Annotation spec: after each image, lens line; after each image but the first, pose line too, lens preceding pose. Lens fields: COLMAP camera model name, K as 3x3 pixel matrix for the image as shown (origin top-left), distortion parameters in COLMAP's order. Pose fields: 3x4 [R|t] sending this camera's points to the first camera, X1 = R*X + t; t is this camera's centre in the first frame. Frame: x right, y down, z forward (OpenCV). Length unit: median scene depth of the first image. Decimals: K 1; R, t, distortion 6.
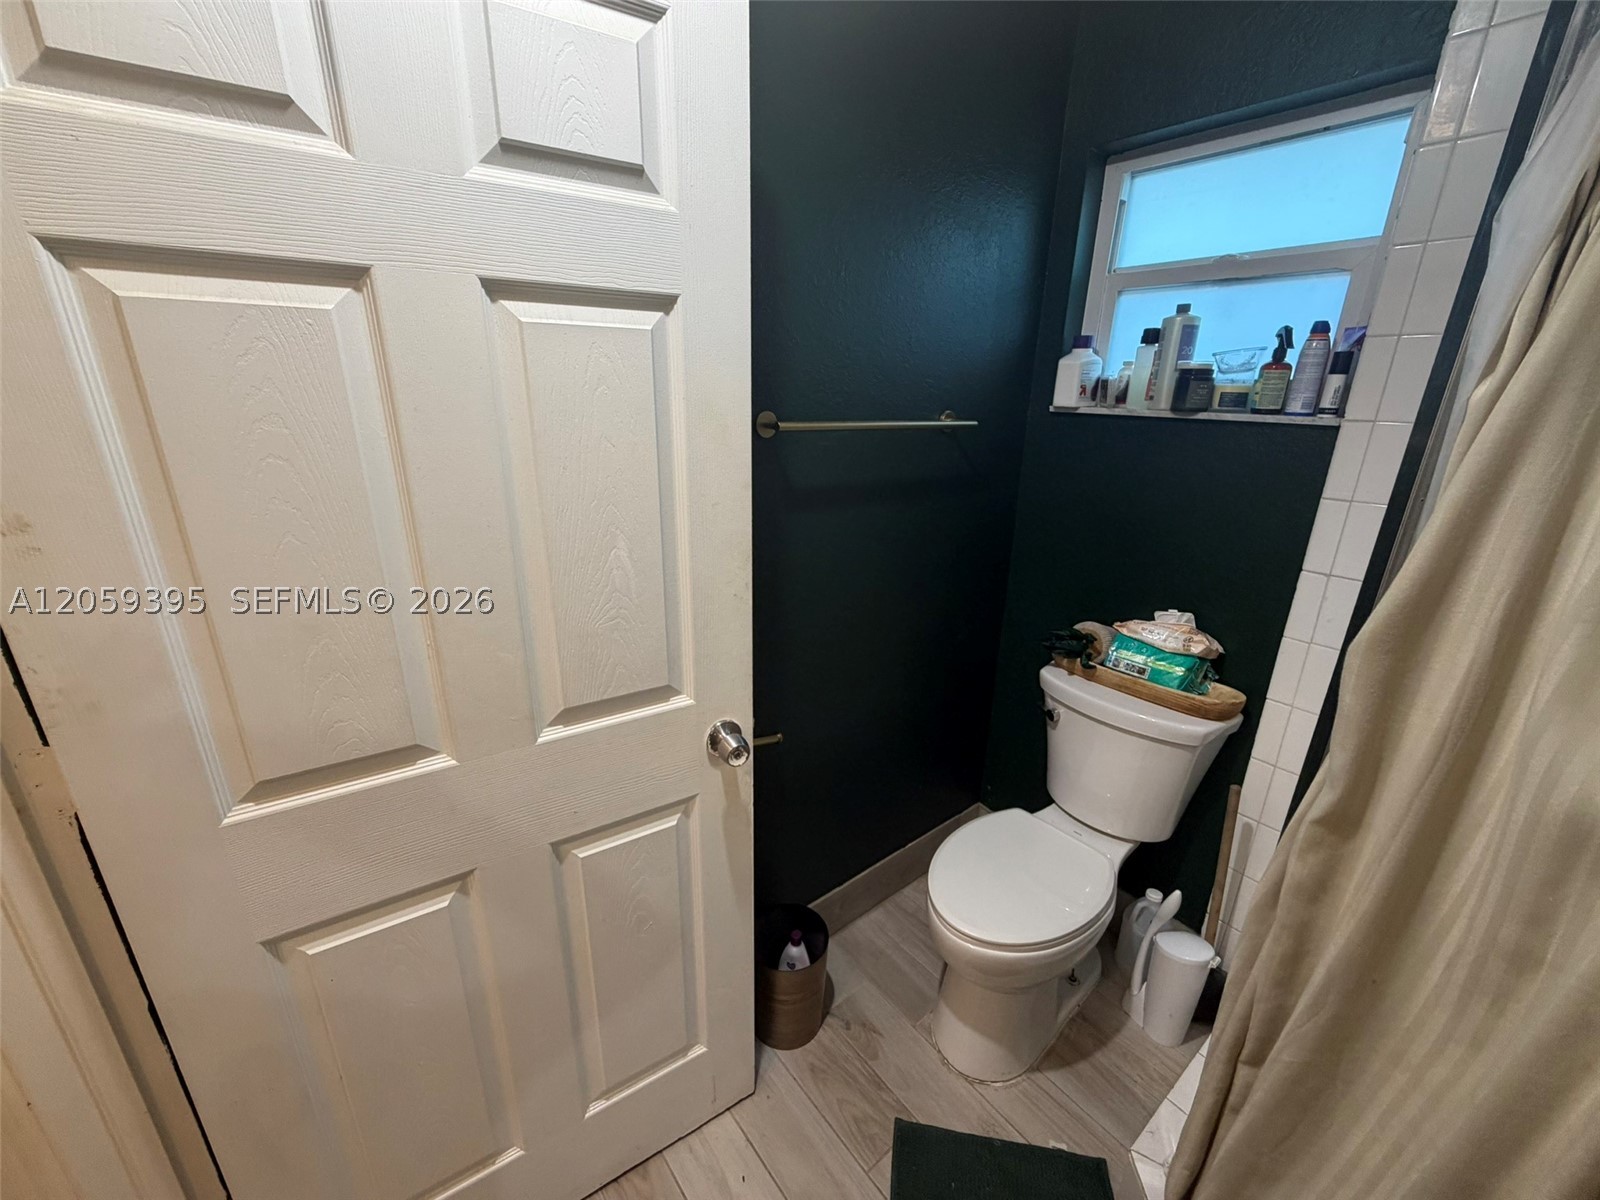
lens RADIAL K [[639.4, 0, 798.7], [0, 639.4, 598.7], [0, 0, 1]] dist [0.000790, -0.000640]
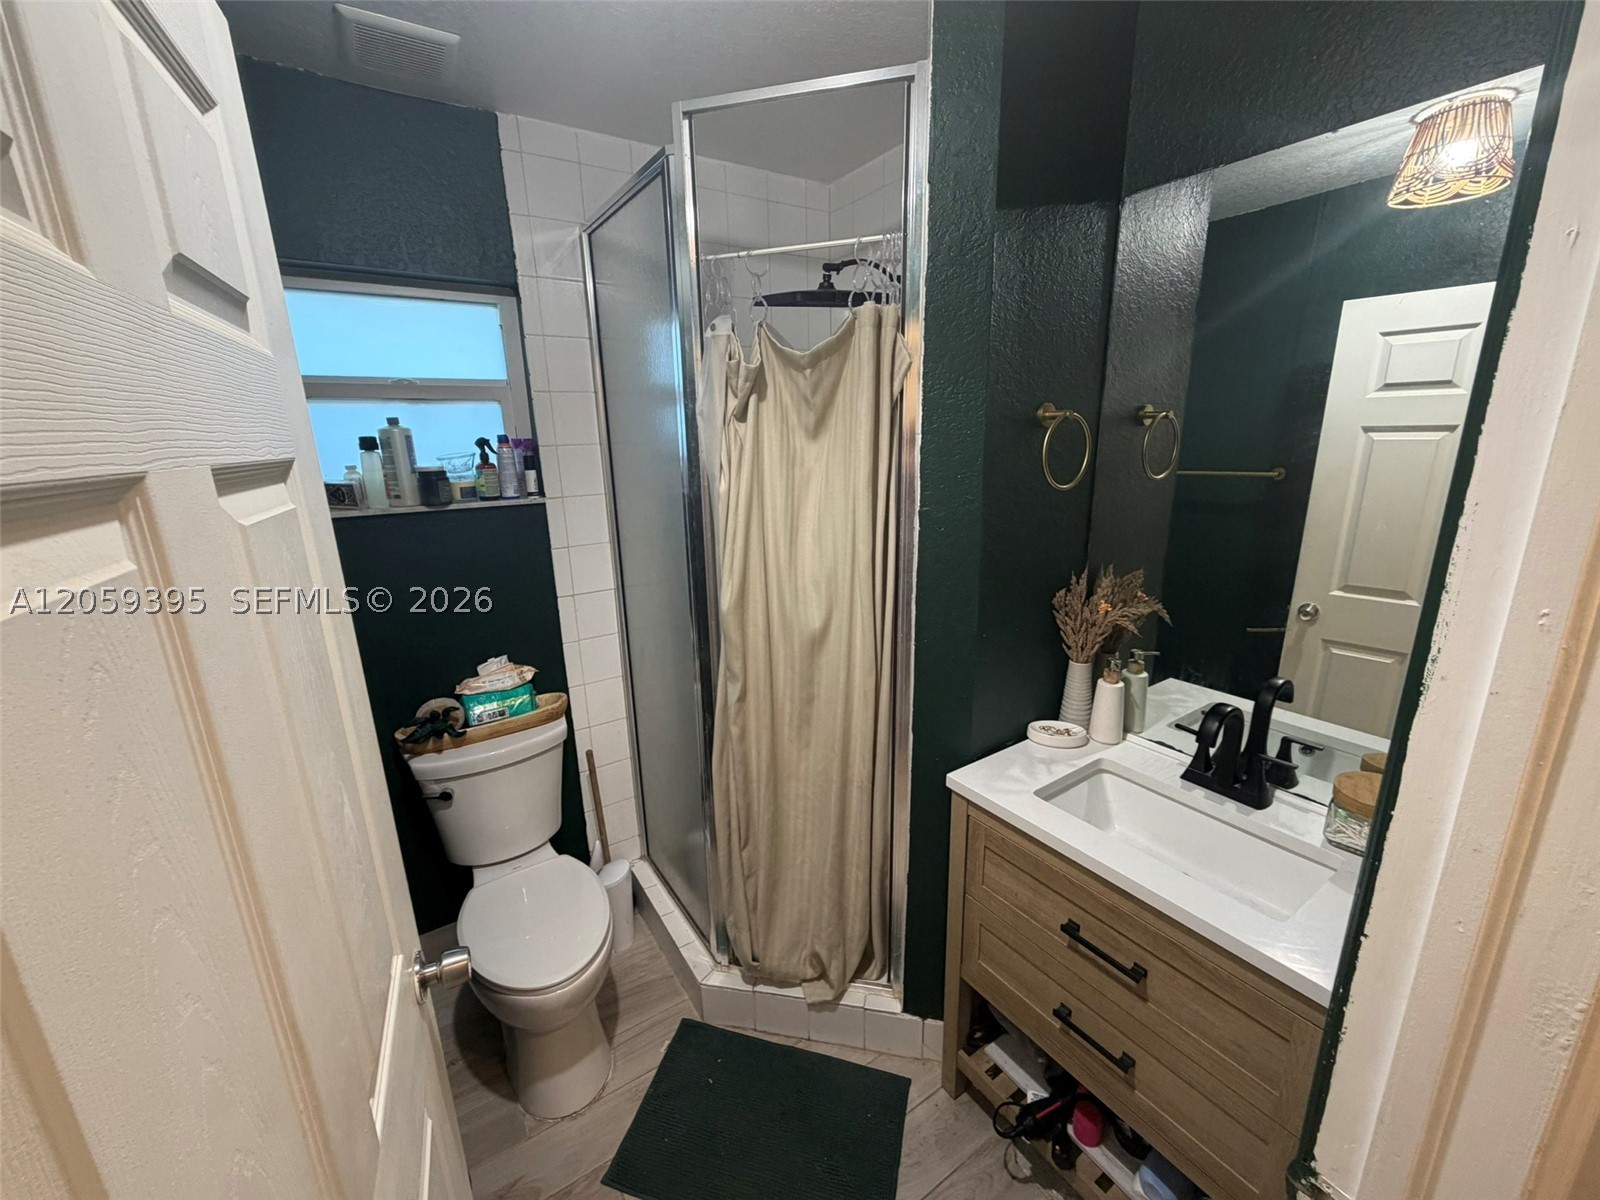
lens RADIAL K [[639.4, 0, 794.3], [0, 639.4, 596.6], [0, 0, 1]] dist [0.000790, -0.000640]
pose [[0.096338, -0.265145, 0.959384, -0.526488], [0.340512, 0.914489, 0.218544, -0.169135], [-0.935292, 0.305628, 0.178386, 0.210558]]
